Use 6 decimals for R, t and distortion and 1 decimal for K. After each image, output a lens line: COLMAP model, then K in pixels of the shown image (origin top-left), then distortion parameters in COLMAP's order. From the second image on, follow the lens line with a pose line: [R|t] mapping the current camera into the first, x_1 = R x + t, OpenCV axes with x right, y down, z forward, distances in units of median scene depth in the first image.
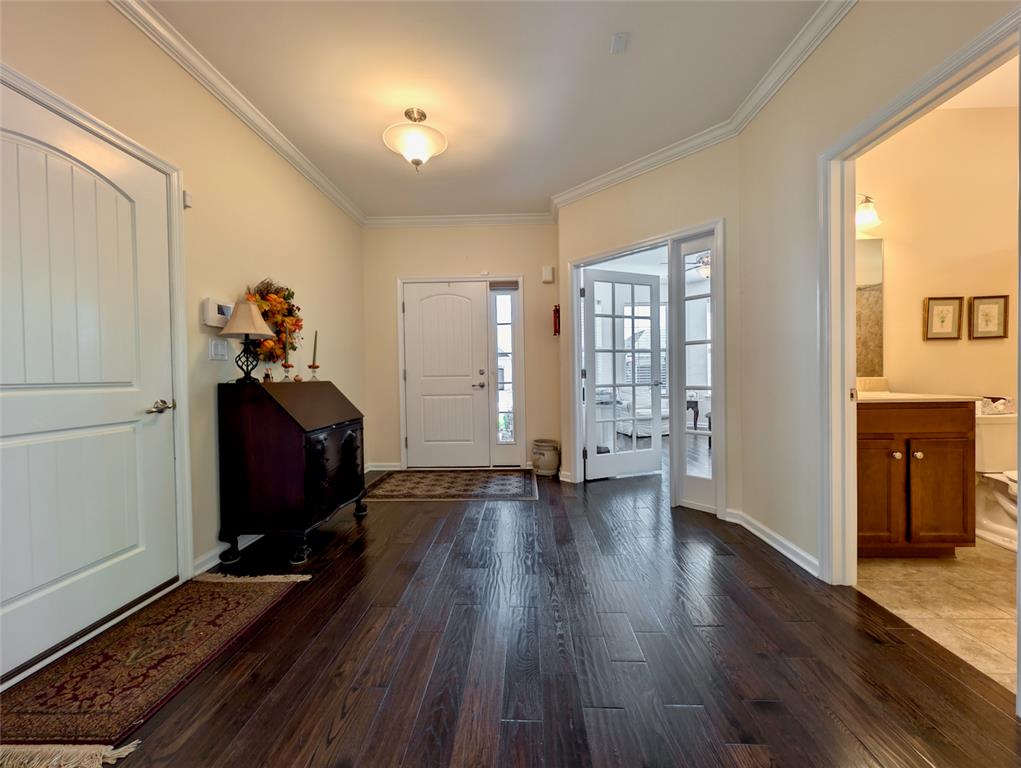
lens RADIAL K [[390.2, 0, 513.3], [0, 390.2, 382.0], [0, 0, 1]] dist [-0.000246, 0.000315]
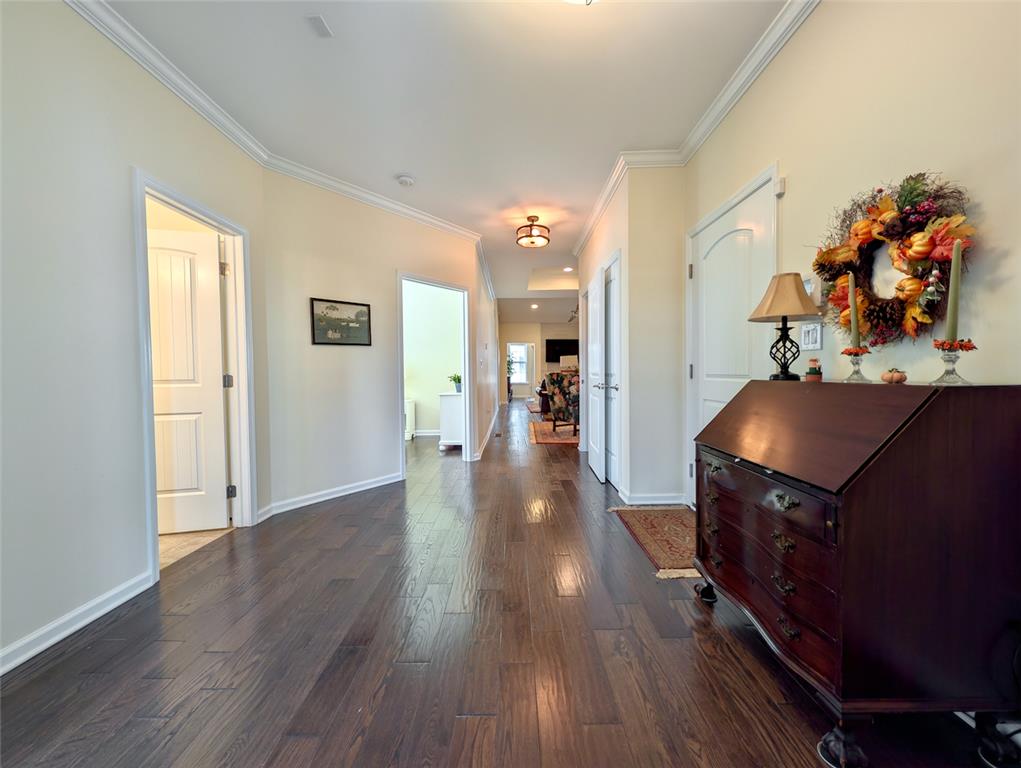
lens RADIAL K [[390.2, 0, 513.3], [0, 390.2, 382.0], [0, 0, 1]] dist [-0.000246, 0.000315]
pose [[-0.999048, 0.025736, -0.035225, -0.081124], [0.024239, 0.998812, 0.042278, -0.027303], [0.036271, 0.041384, -0.998485, 1.205381]]
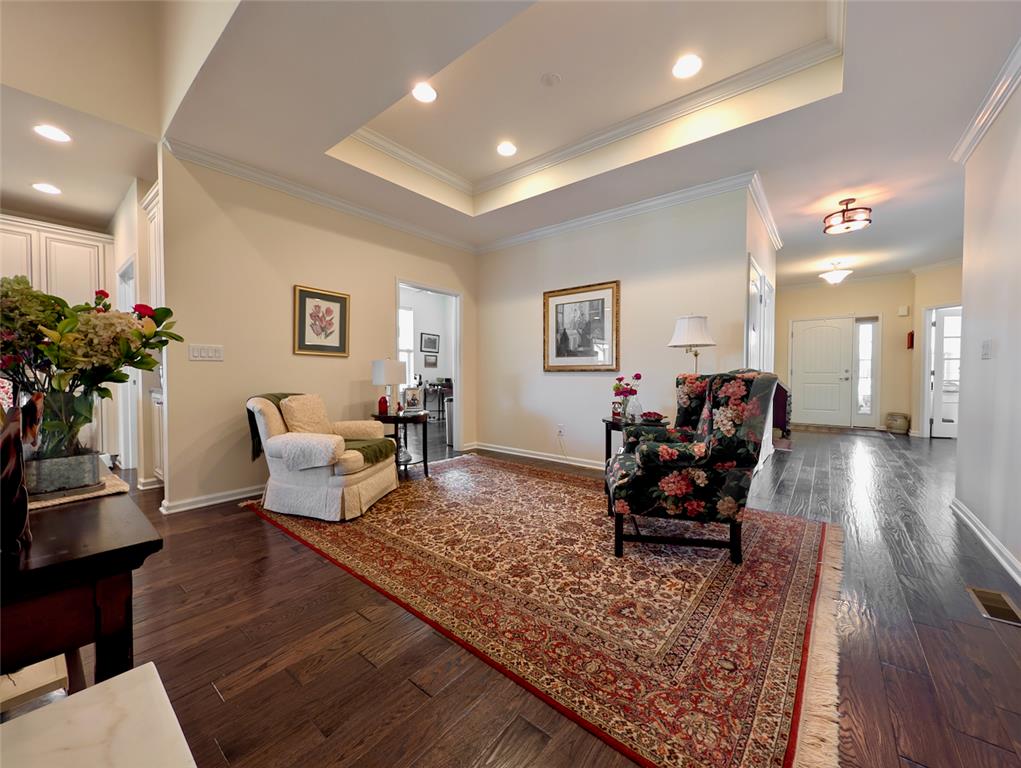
lens RADIAL K [[390.2, 0, 513.3], [0, 390.2, 382.0], [0, 0, 1]] dist [-0.000246, 0.000315]
pose [[0.796169, 0.032772, -0.604186, -0.273580], [-0.024340, 0.999459, 0.022139, 0.027509], [0.604585, -0.002920, 0.796535, -1.622228]]
